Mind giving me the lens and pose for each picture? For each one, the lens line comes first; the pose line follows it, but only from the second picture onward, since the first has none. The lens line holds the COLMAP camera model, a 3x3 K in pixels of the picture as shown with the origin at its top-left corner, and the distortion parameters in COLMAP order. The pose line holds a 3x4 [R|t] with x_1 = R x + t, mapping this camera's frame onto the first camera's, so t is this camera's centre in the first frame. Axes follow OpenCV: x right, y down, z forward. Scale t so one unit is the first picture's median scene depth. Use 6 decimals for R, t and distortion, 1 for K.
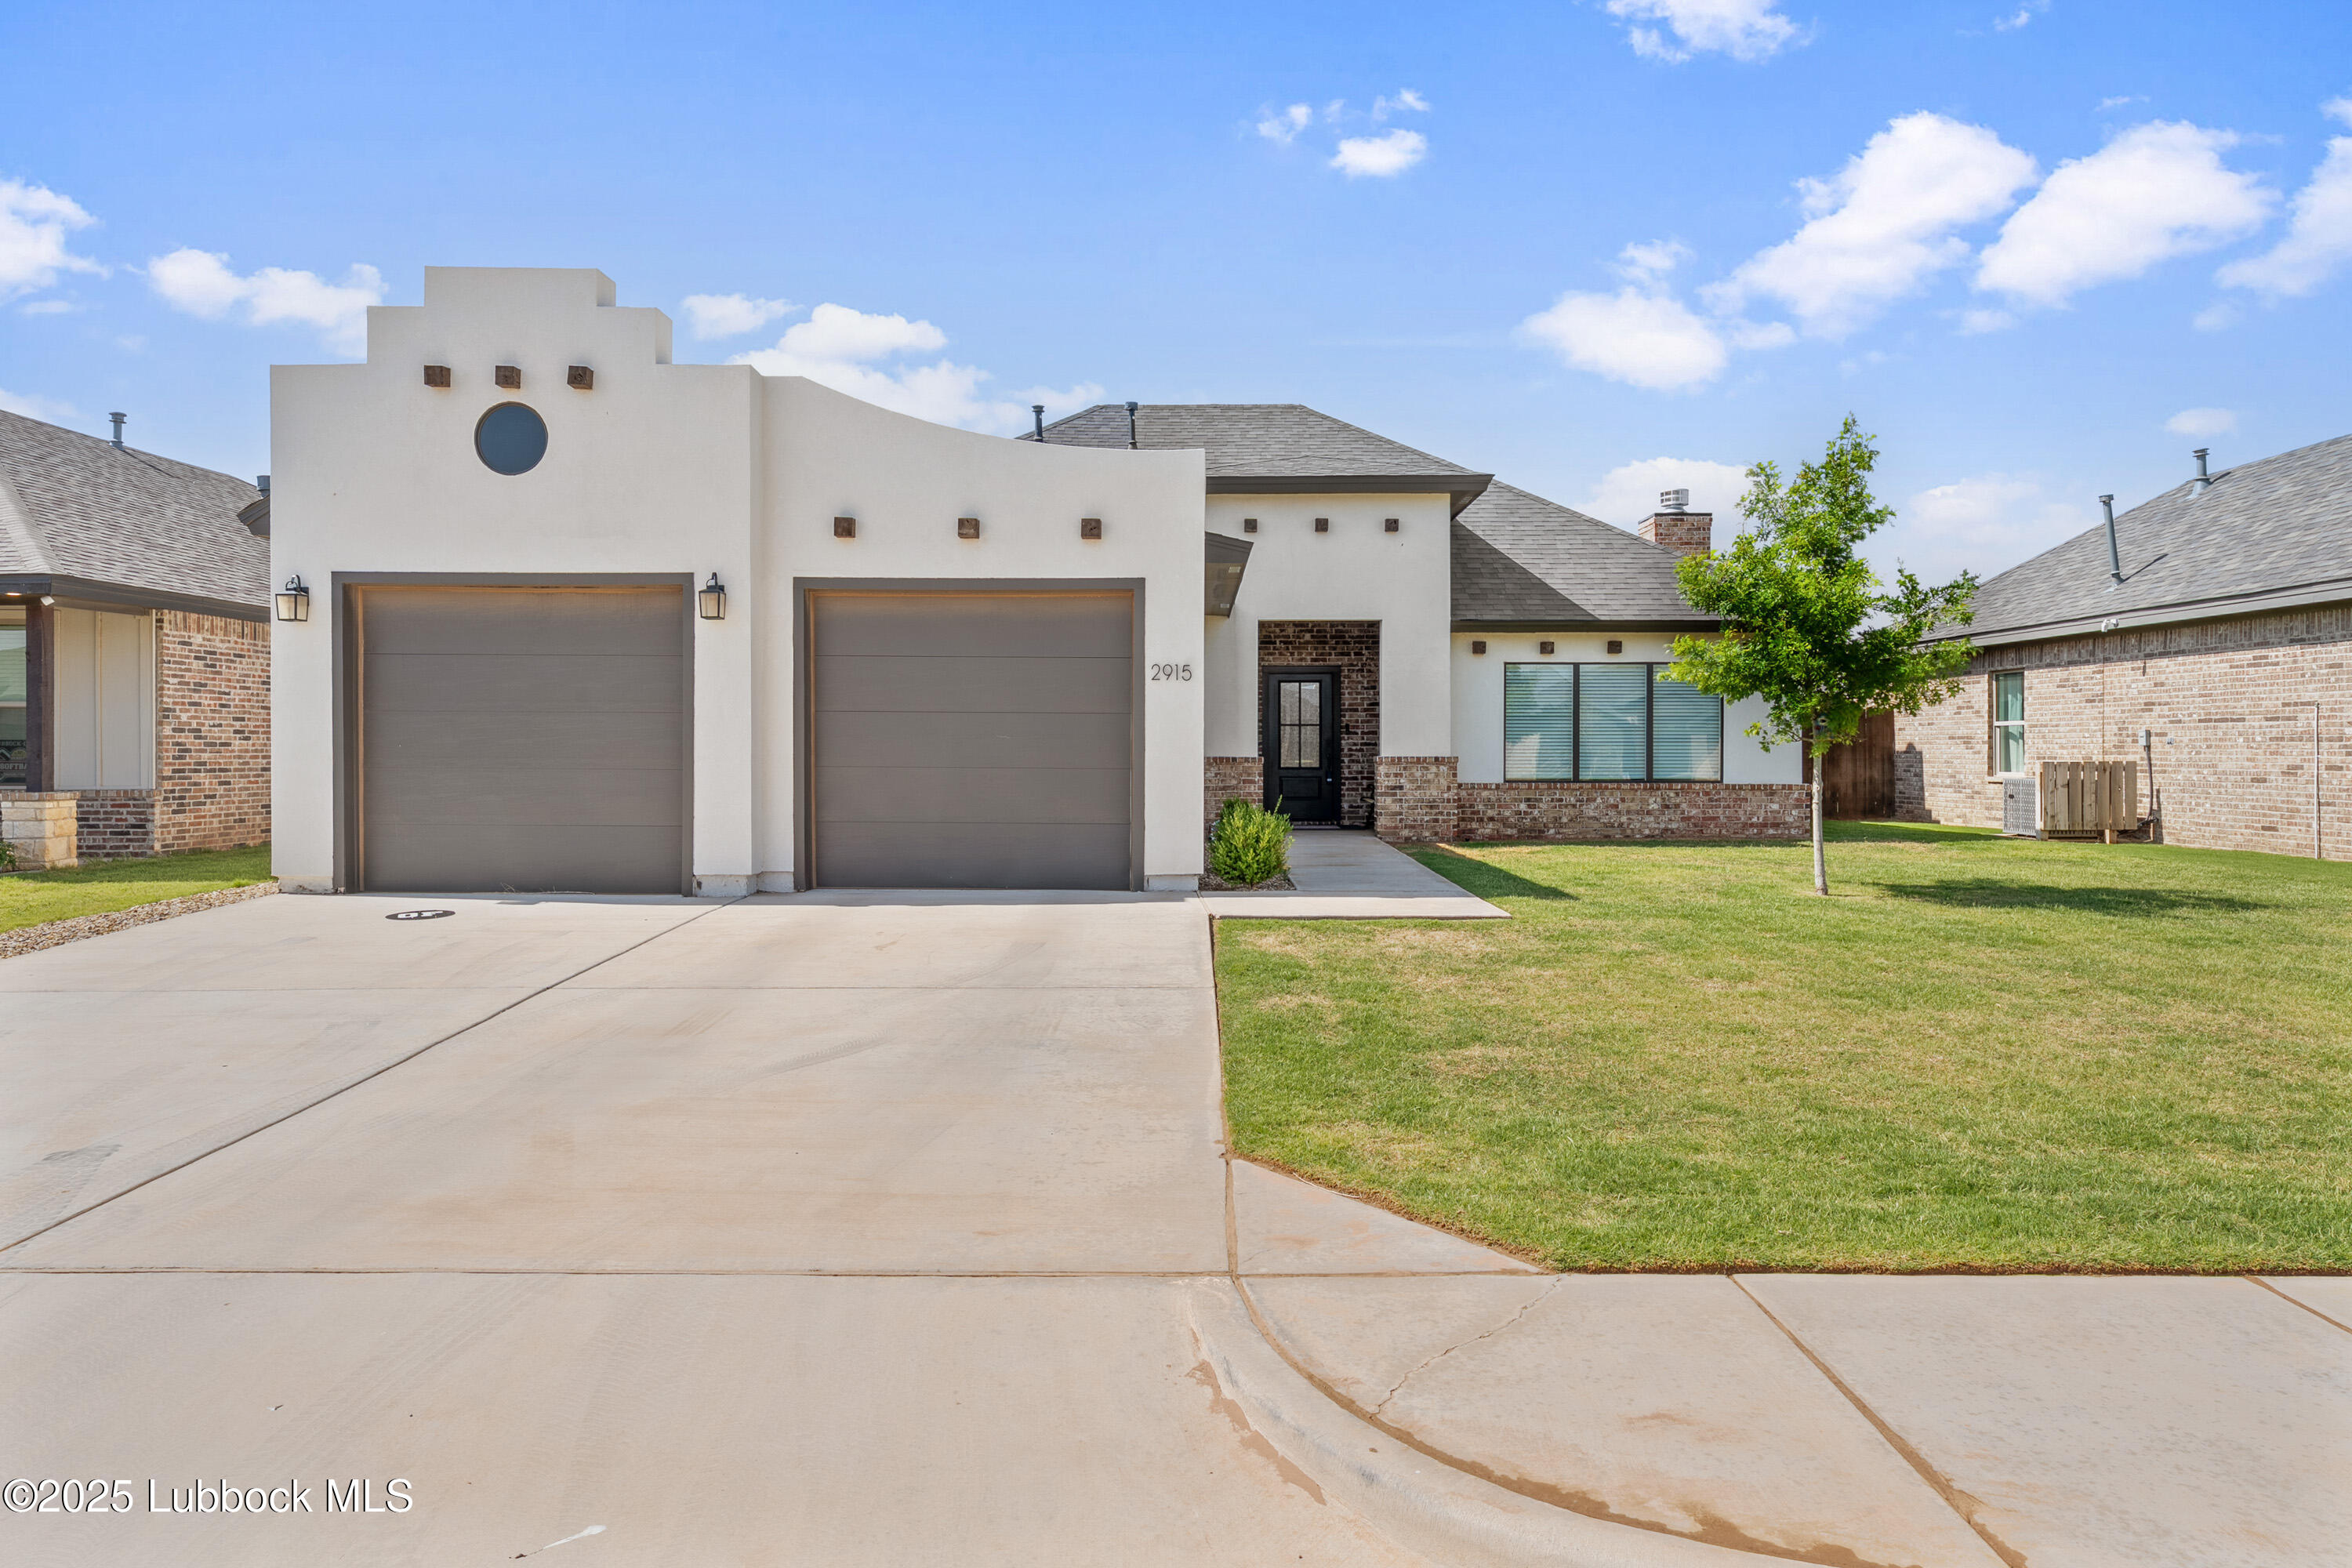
lens RADIAL K [[1444.8, 0, 1182.6], [0, 1444.8, 769.4], [0, 0, 1]] dist [-0.009358, -0.001204]
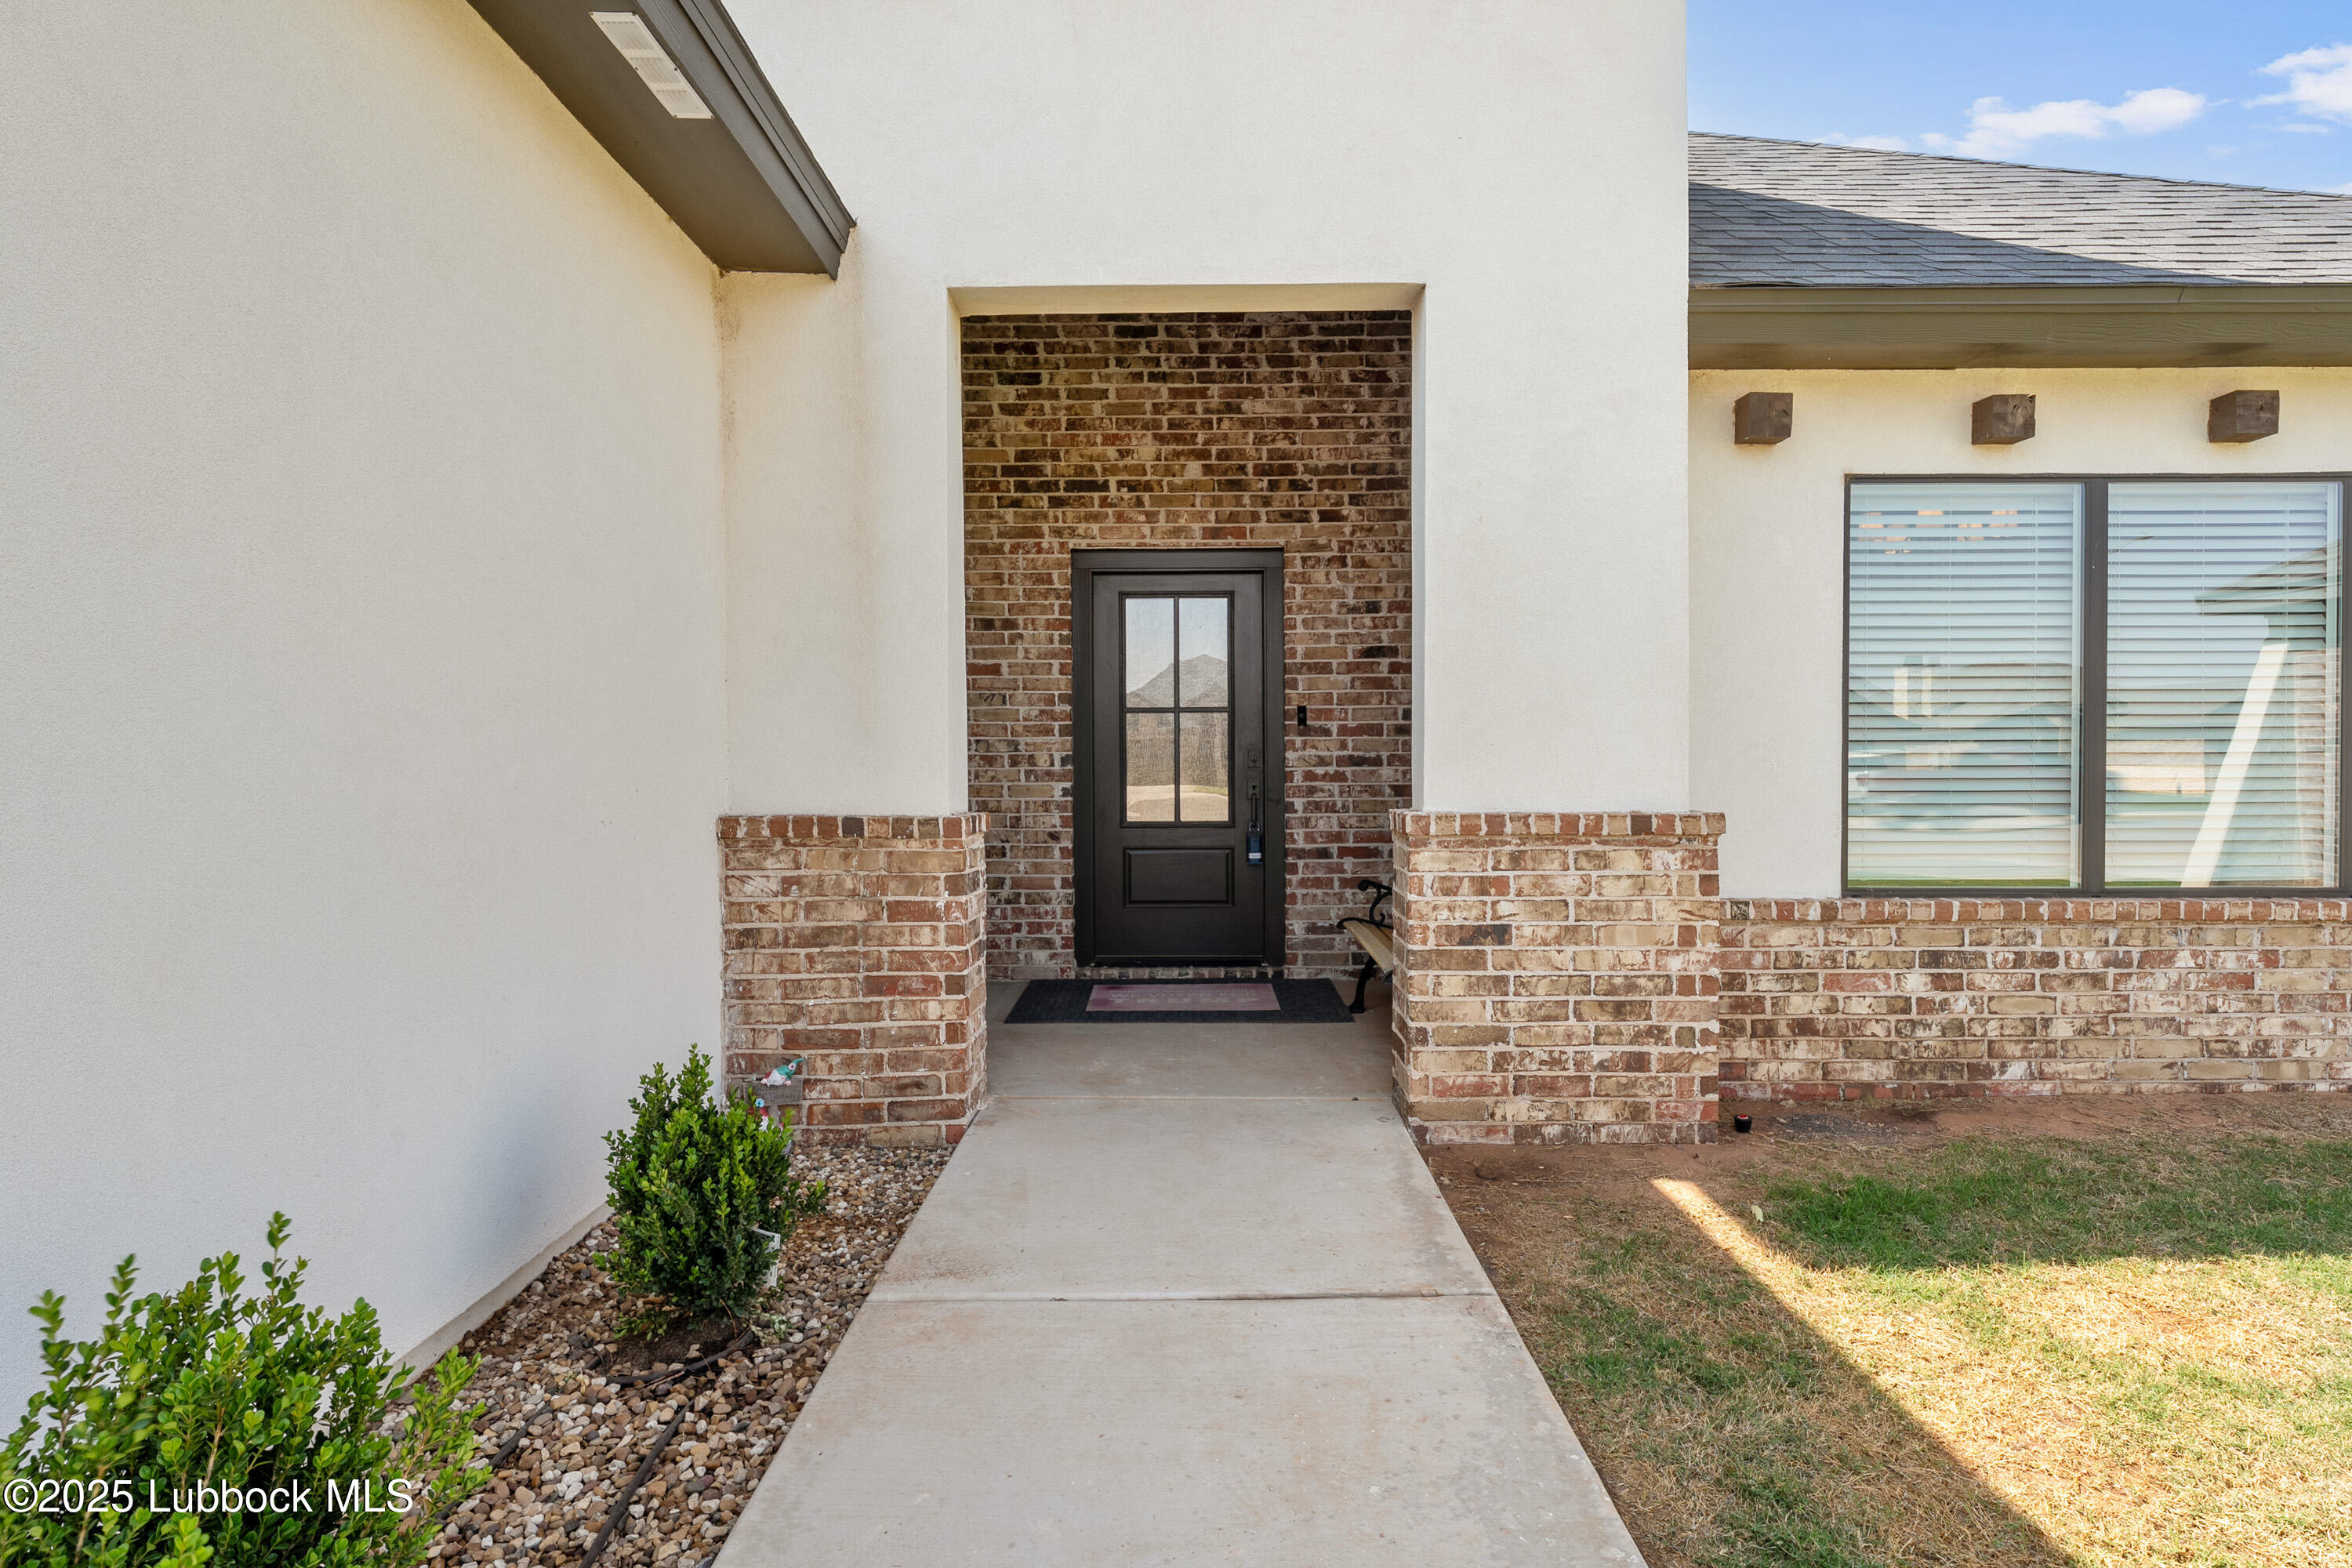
lens RADIAL K [[1213.4, 0, 1171.3], [0, 1213.4, 781.6], [0, 0, 1]] dist [-0.001182, -0.000115]
pose [[0.999973, -0.002440, -0.006983, 0.091213], [0.002458, 0.999993, 0.002672, -0.014766], [0.006977, -0.002689, 0.999972, 0.760945]]
